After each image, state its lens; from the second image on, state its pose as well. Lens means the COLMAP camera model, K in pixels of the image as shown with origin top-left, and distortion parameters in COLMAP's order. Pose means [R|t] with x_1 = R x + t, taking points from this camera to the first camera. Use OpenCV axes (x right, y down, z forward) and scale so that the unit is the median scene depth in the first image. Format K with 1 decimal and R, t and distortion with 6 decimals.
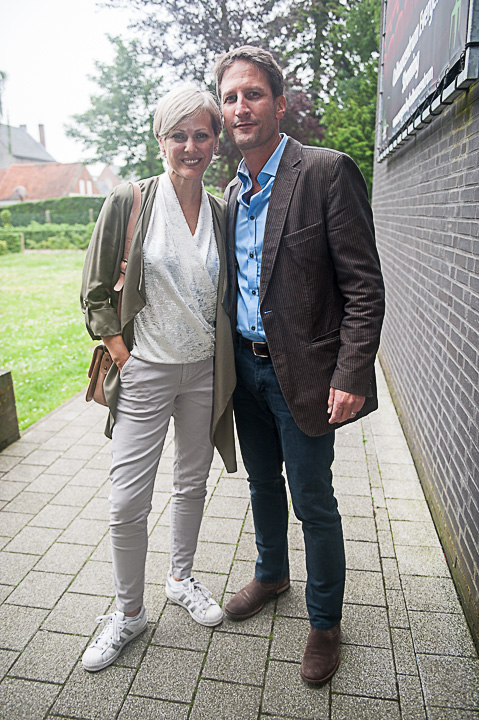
lens RADIAL K [[544.4, 0, 236.3], [0, 544.4, 374.5], [0, 0, 1]] dist [-0.041657, -0.001141]
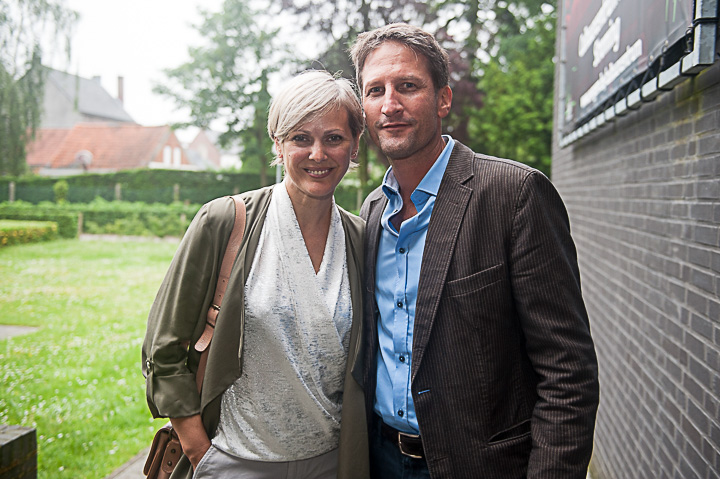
lens RADIAL K [[737.5, 0, 377.3], [0, 737.5, 241.3], [0, 0, 1]] dist [0.000951, -0.006213]
pose [[0.999477, 0.028719, 0.014884, -0.003062], [-0.024676, 0.974451, -0.223240, -0.016307], [-0.020915, 0.222756, 0.974650, 0.014039]]
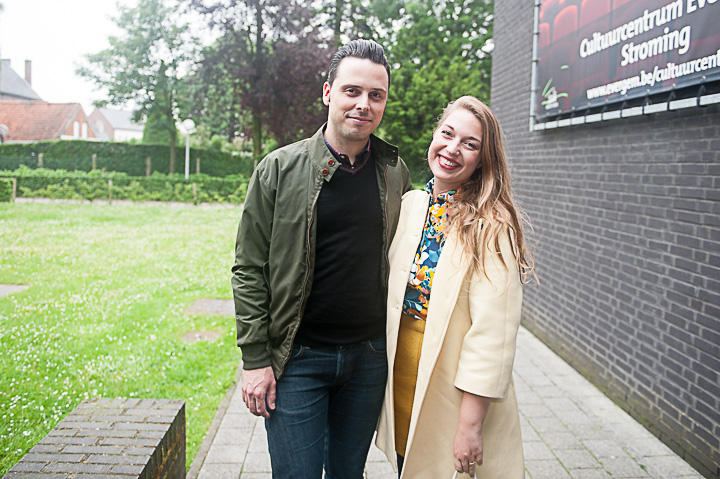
lens RADIAL K [[580.9, 0, 370.3], [0, 580.9, 214.8], [0, 0, 1]] dist [-0.062385, -0.000766]
pose [[0.972542, 0.022088, 0.231676, -0.146093], [0.025530, 0.979352, -0.200544, -0.034794], [-0.231321, 0.200953, 0.951897, 0.087423]]
